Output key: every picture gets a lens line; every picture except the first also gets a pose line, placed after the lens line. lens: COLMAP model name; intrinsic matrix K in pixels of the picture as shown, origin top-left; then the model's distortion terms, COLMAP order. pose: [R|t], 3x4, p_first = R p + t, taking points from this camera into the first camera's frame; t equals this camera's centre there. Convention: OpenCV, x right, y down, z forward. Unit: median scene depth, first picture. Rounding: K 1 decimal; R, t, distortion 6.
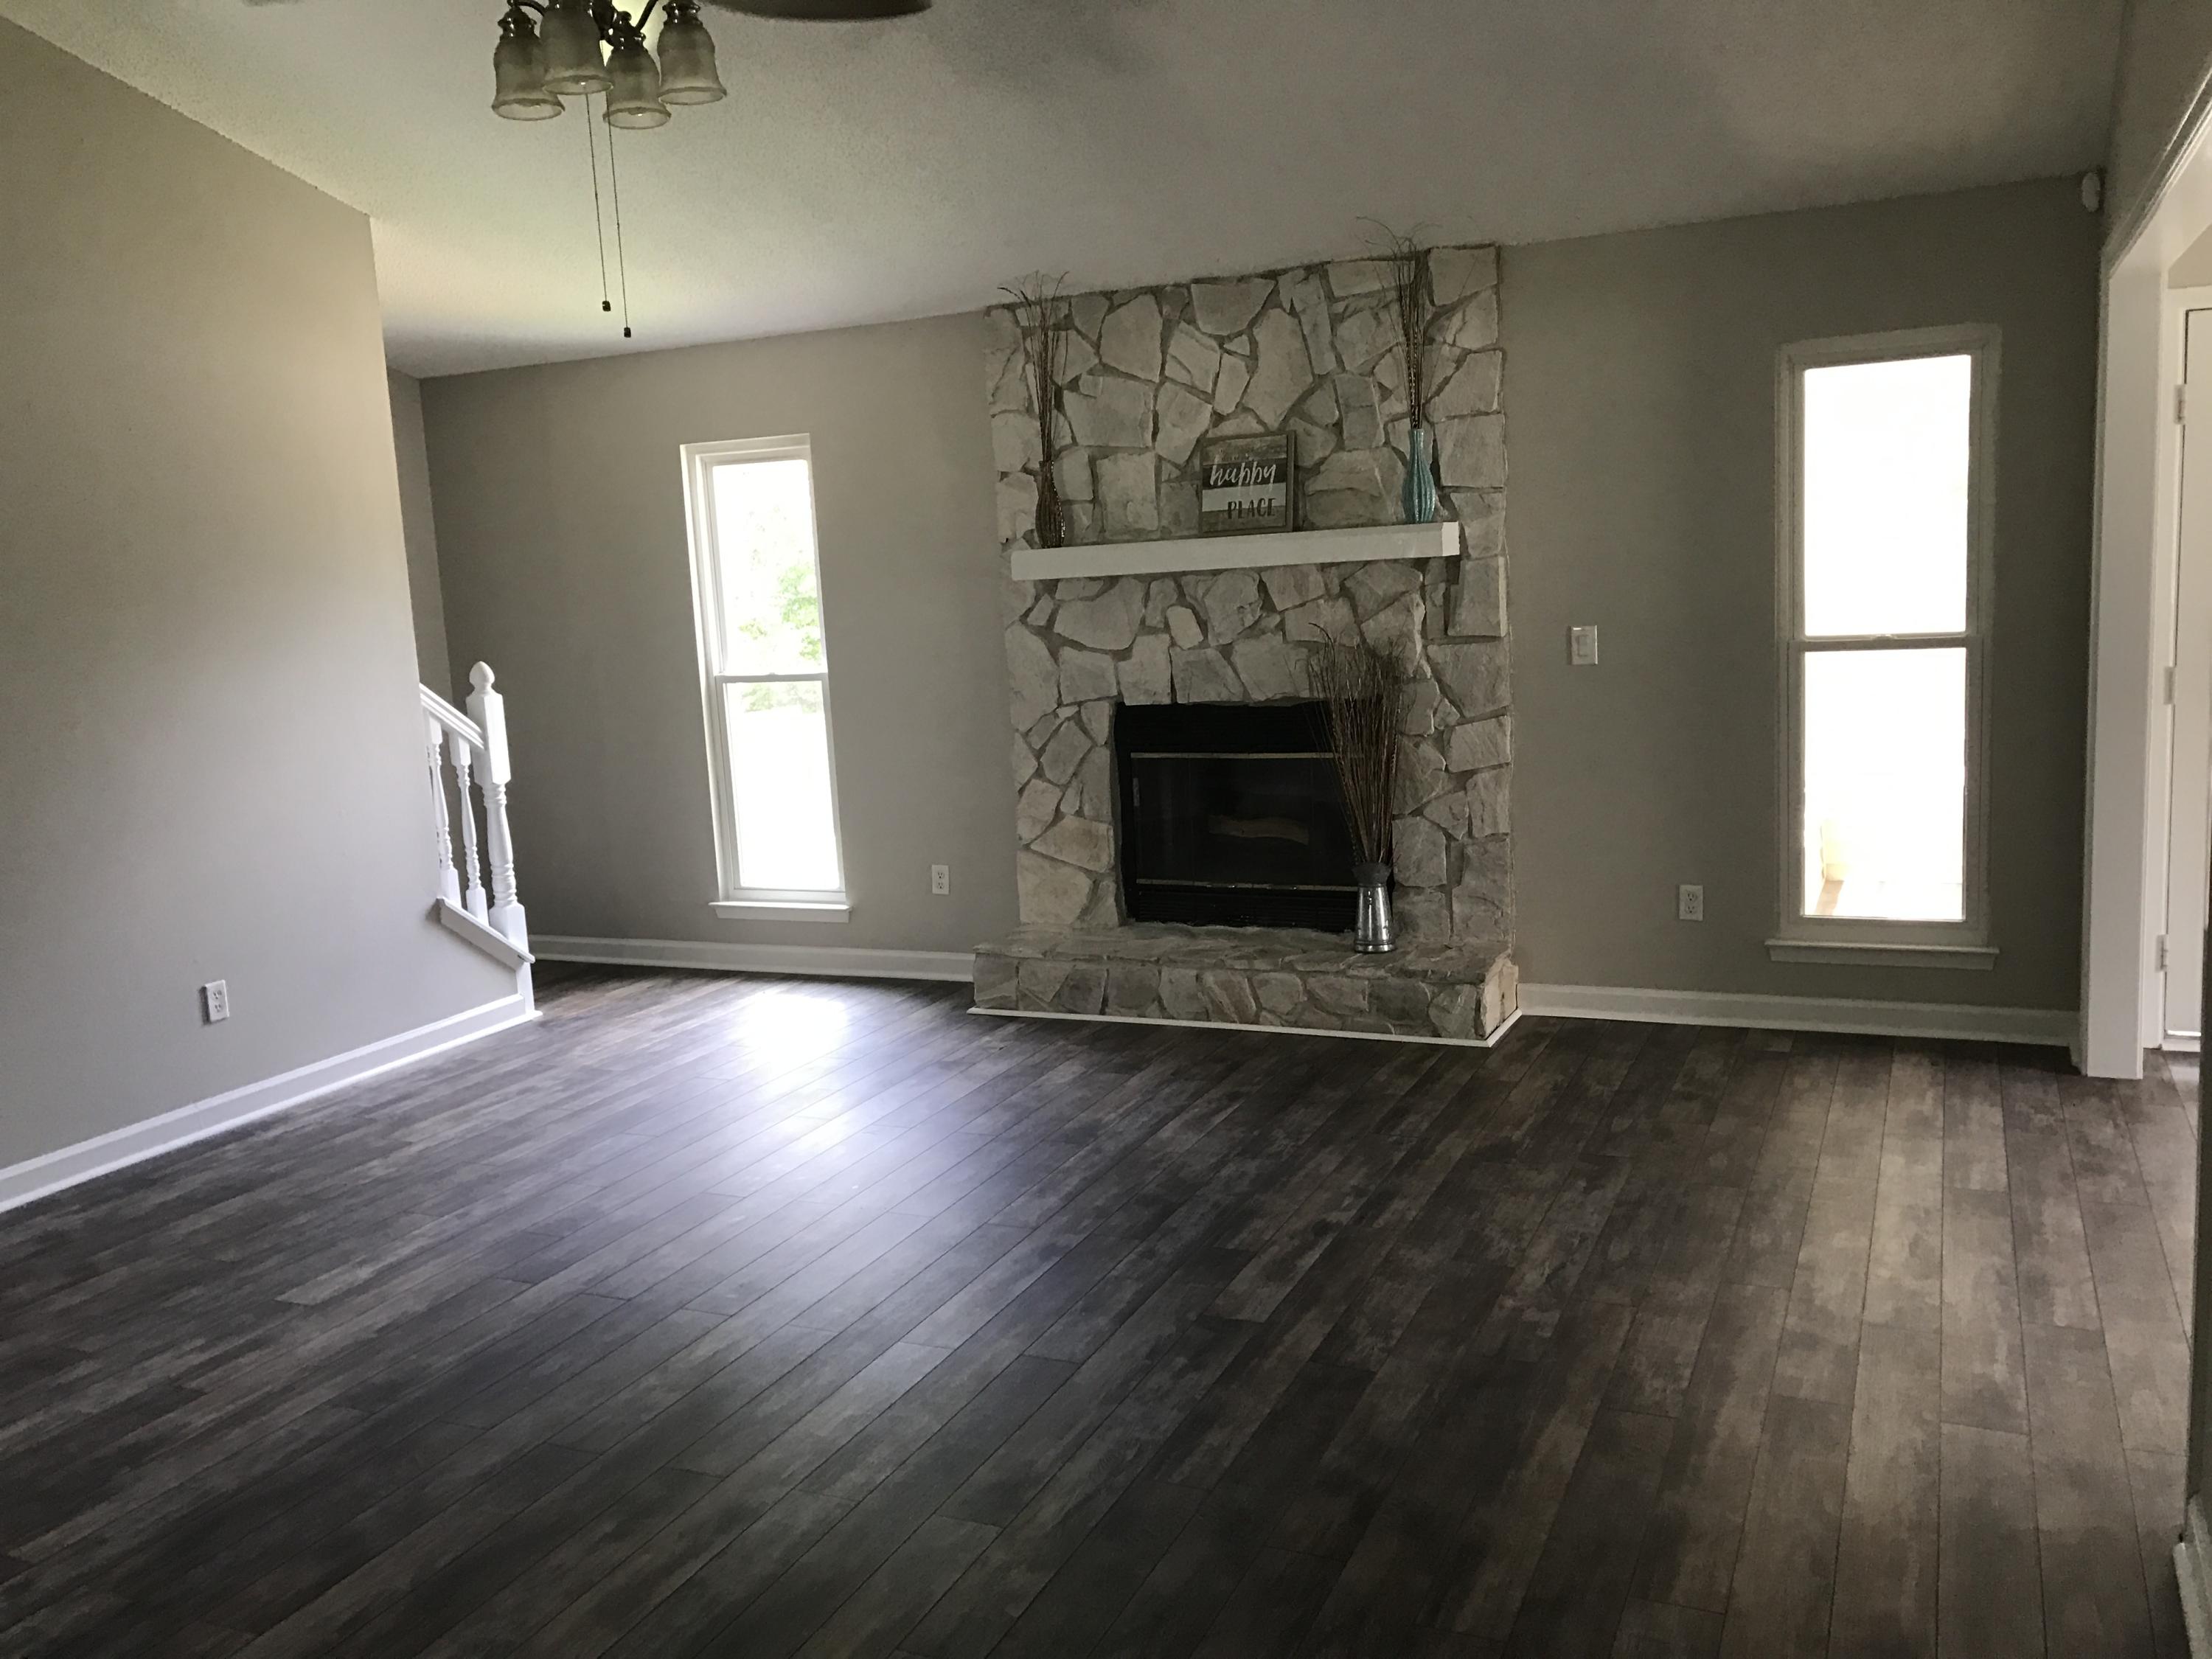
lens RADIAL K [[1797.7, 0, 1108.4], [0, 1797.7, 834.8], [0, 0, 1]] dist [0.118088, -0.285384]
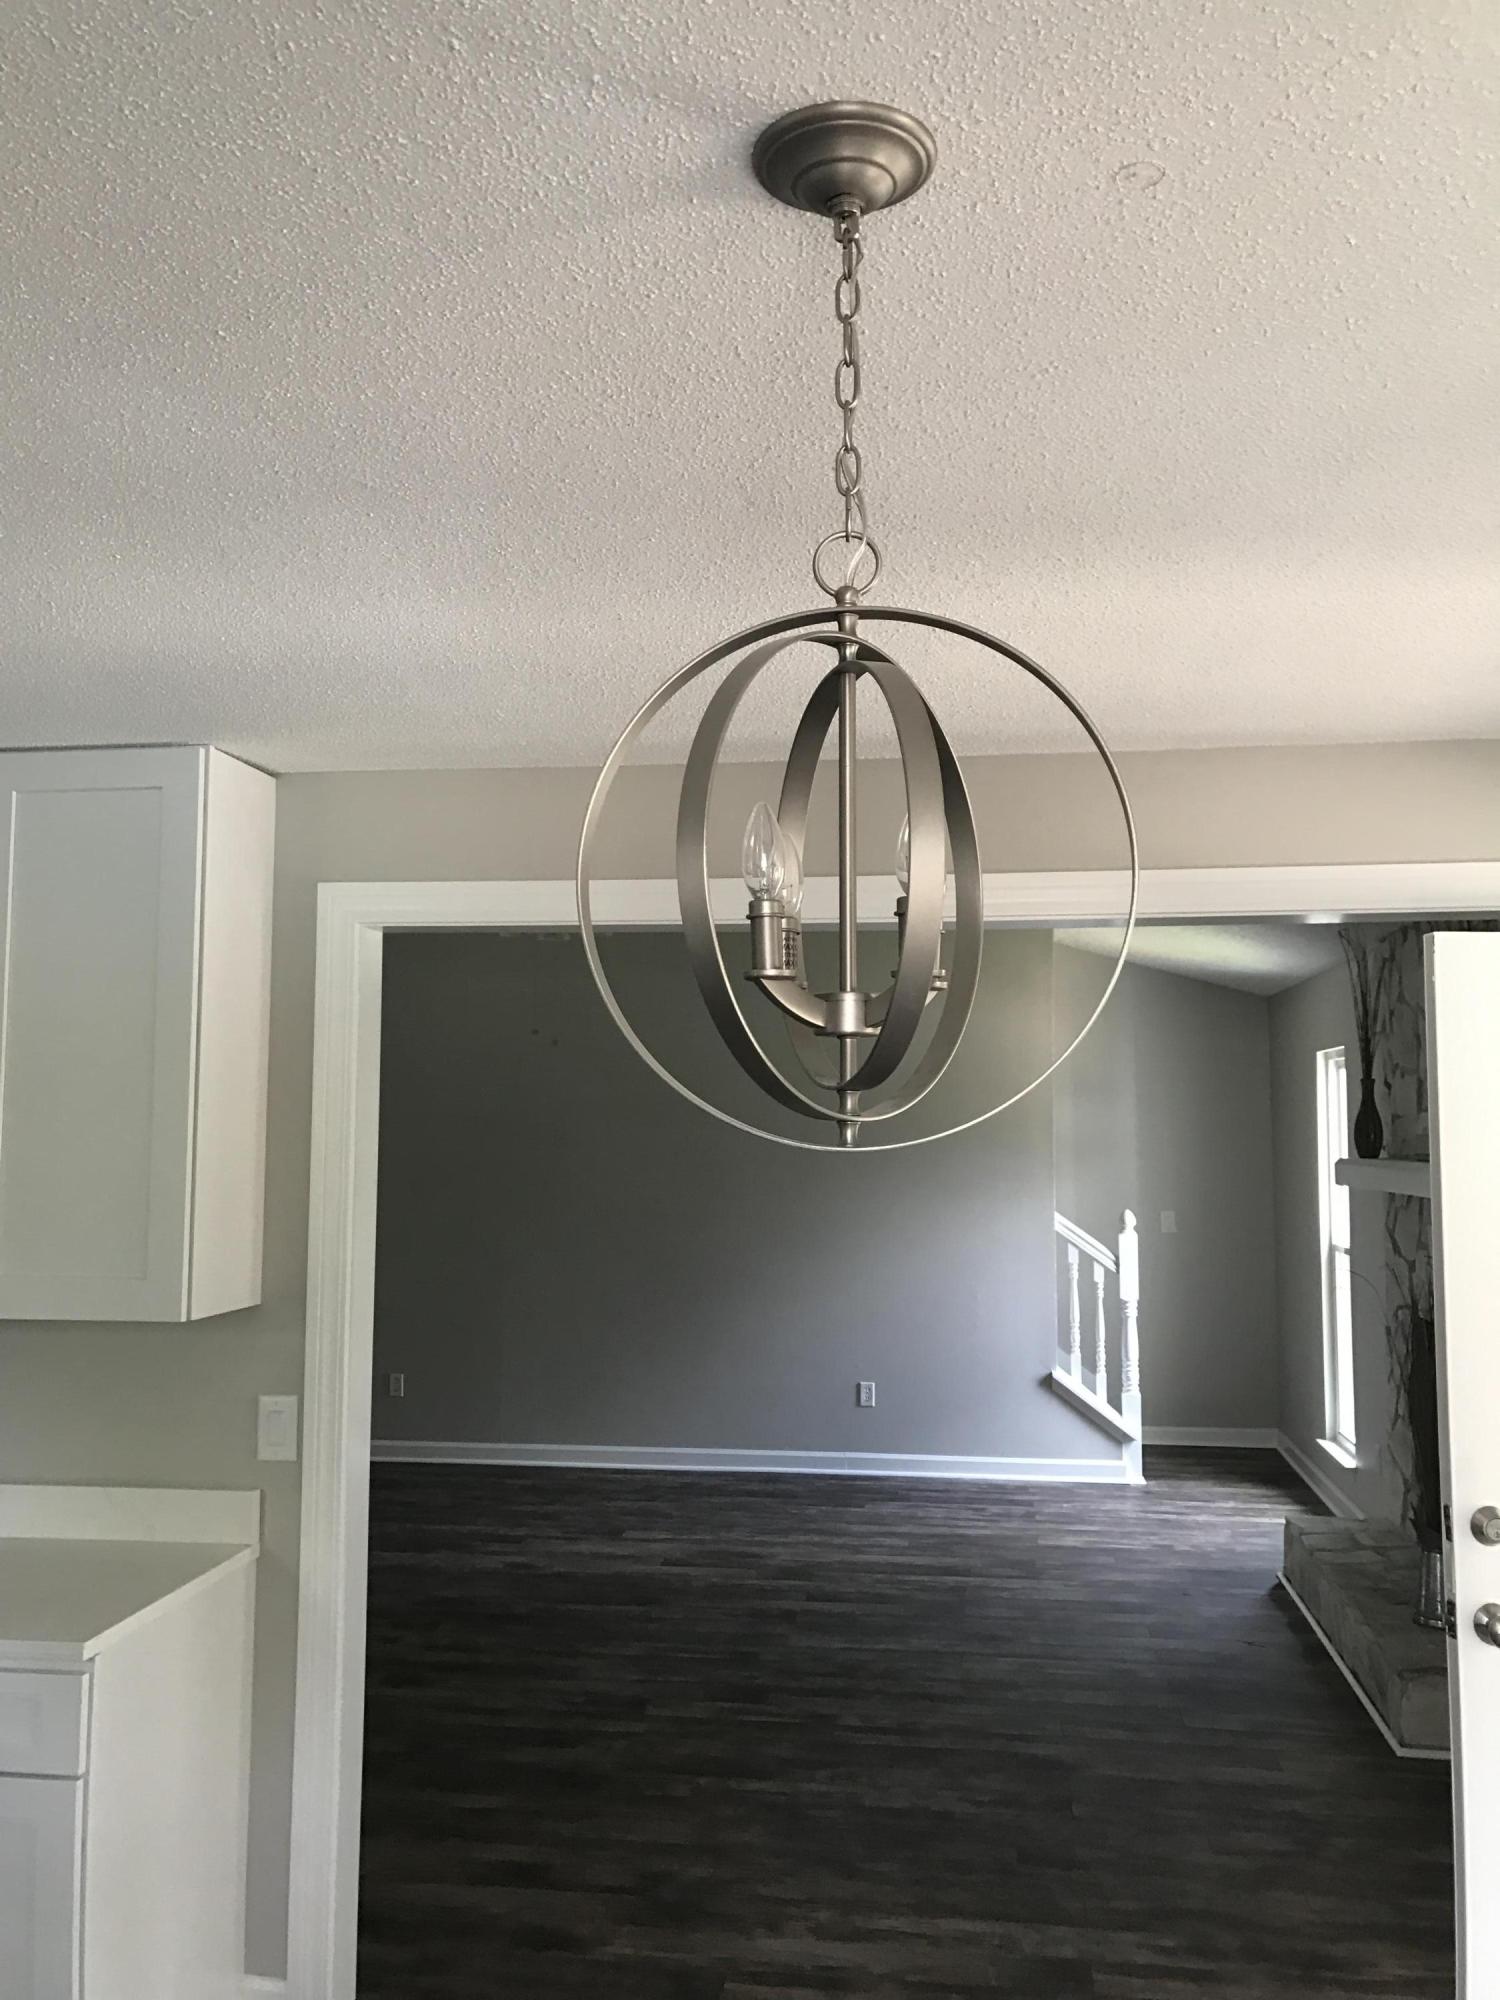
lens RADIAL K [[1662.5, 0, 755.5], [0, 1662.5, 988.2], [0, 0, 1]] dist [0.056413, -0.056871]
pose [[0.292268, -0.022204, -0.956079, 0.855878], [-0.166398, 0.983300, -0.073703, -0.130391], [0.941749, 0.180631, 0.283693, 0.372859]]
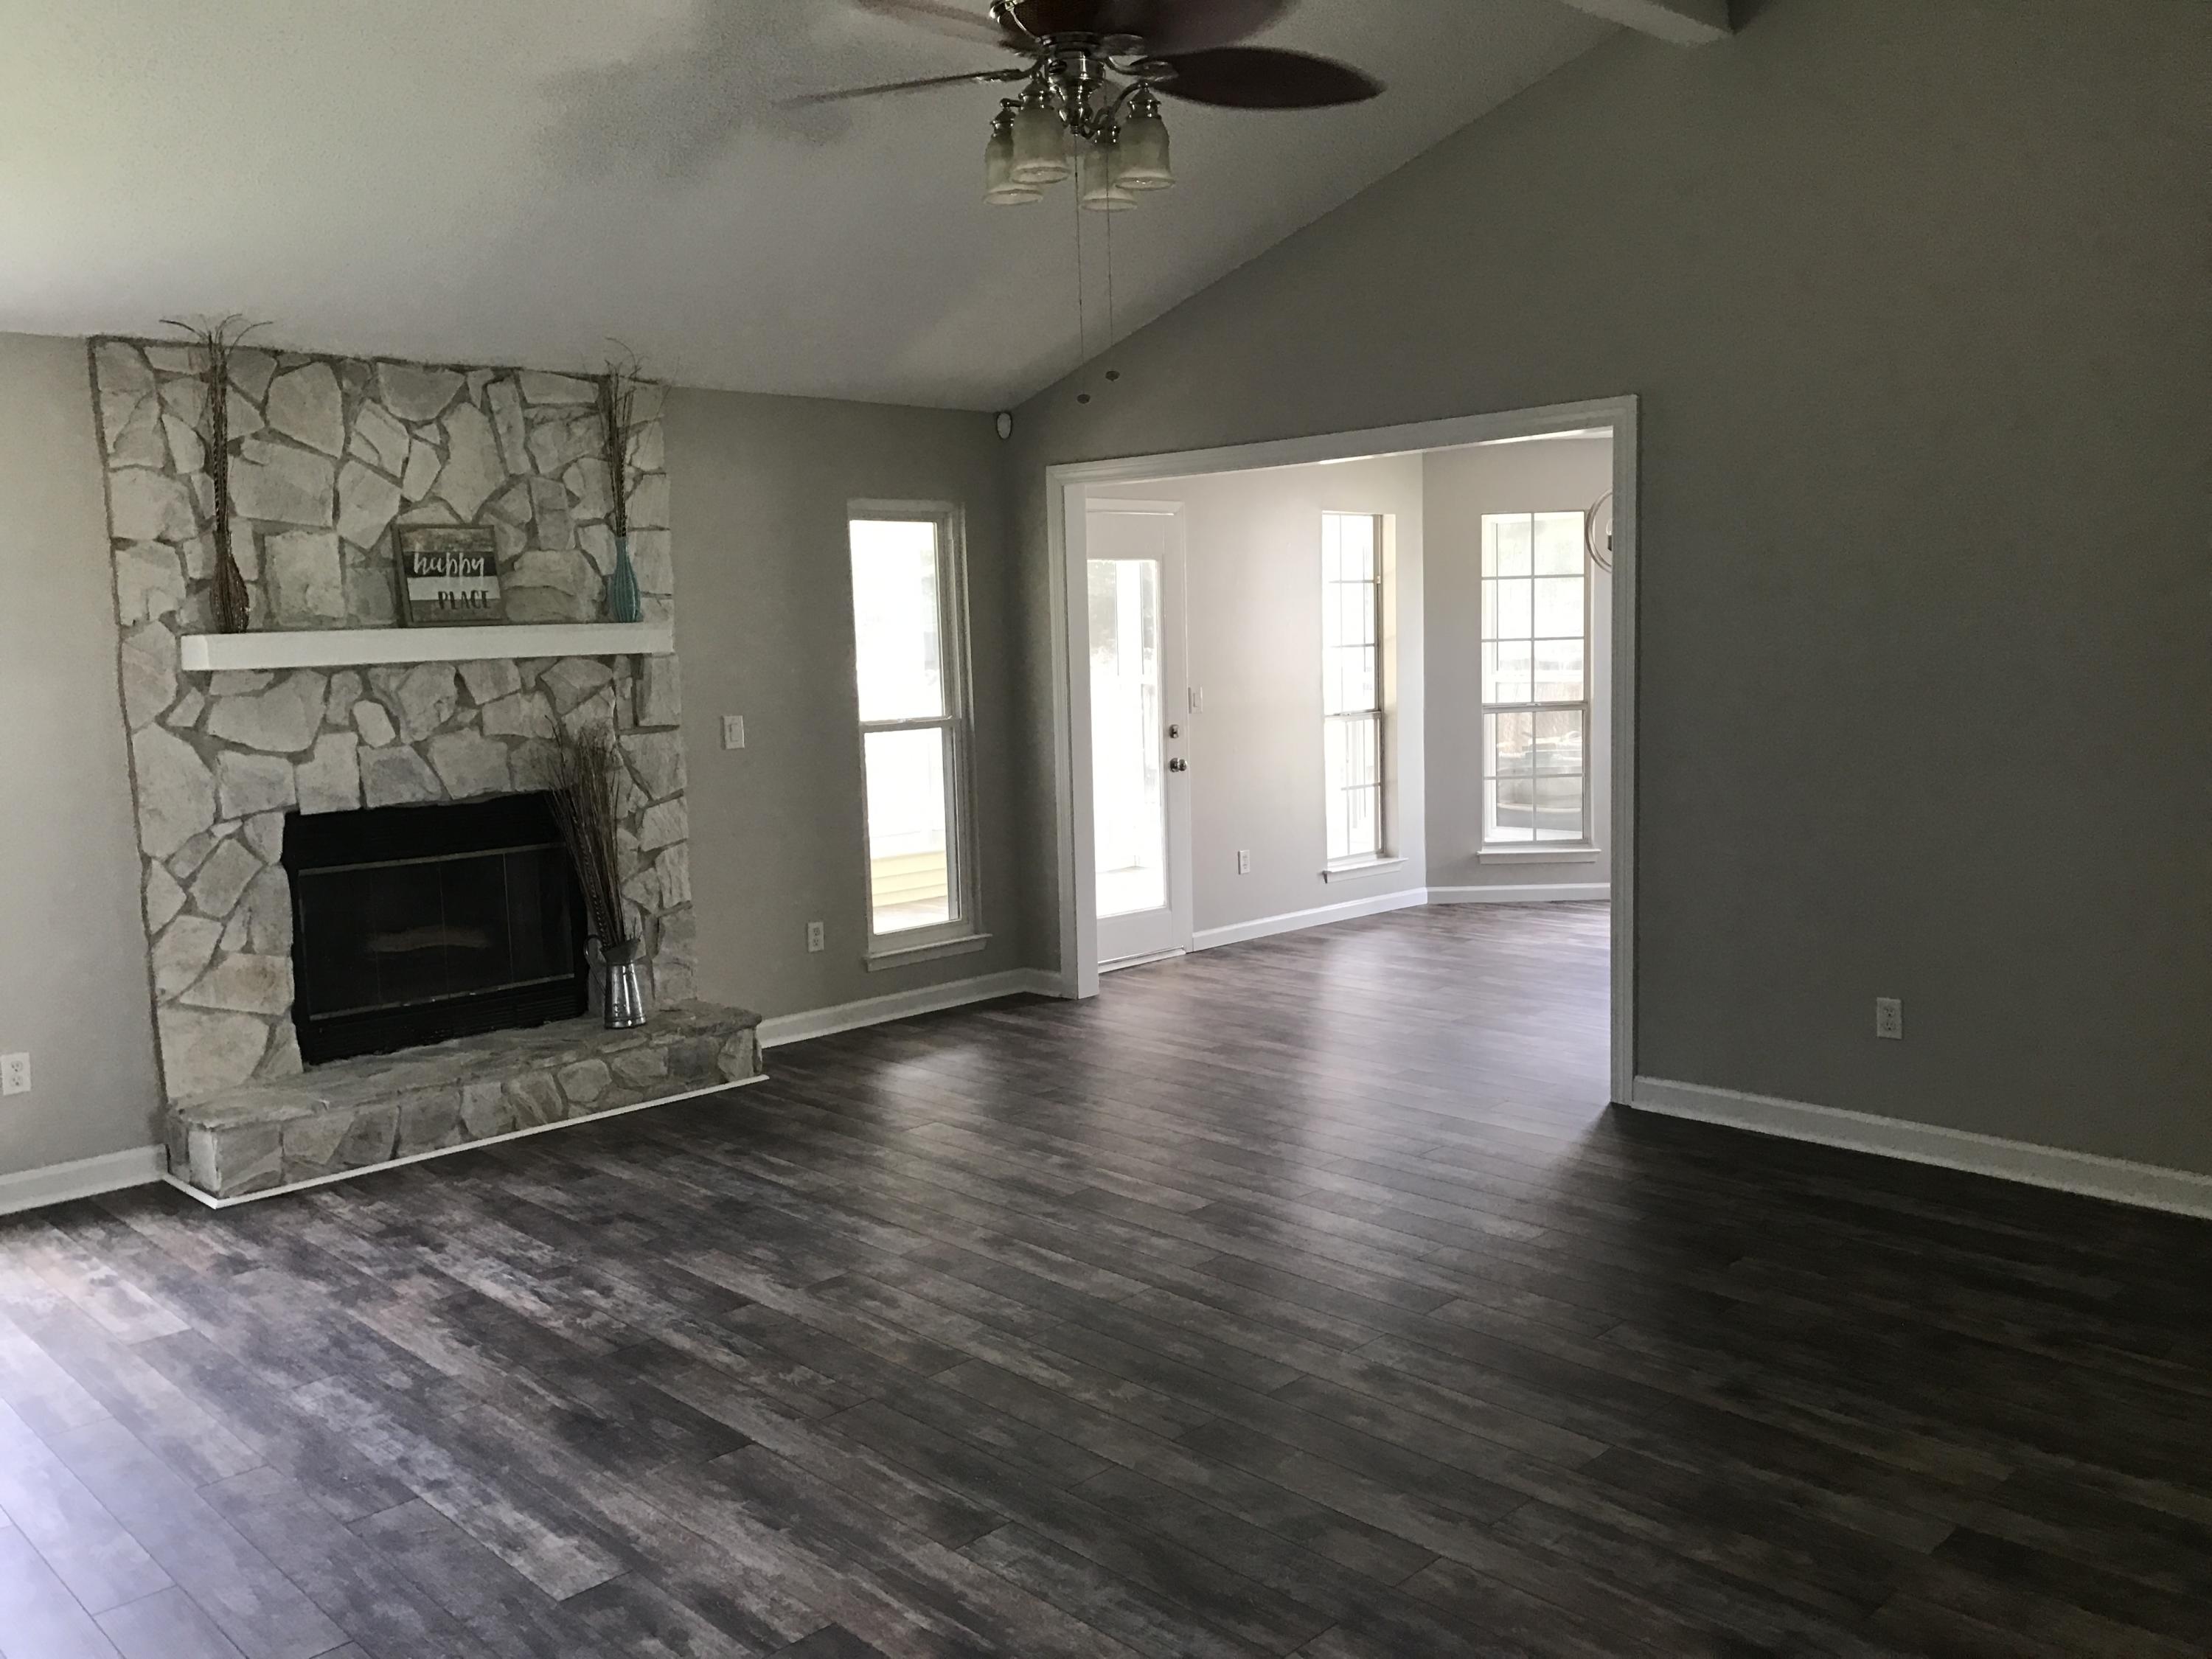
lens RADIAL K [[1820.7, 0, 1114.1], [0, 1820.7, 825.6], [0, 0, 1]] dist [0.038444, -0.046836]
pose [[0.353747, -0.060848, 0.933360, -0.723146], [0.150366, 0.988602, 0.007459, -0.015416], [-0.923175, 0.137707, 0.358865, 0.340016]]
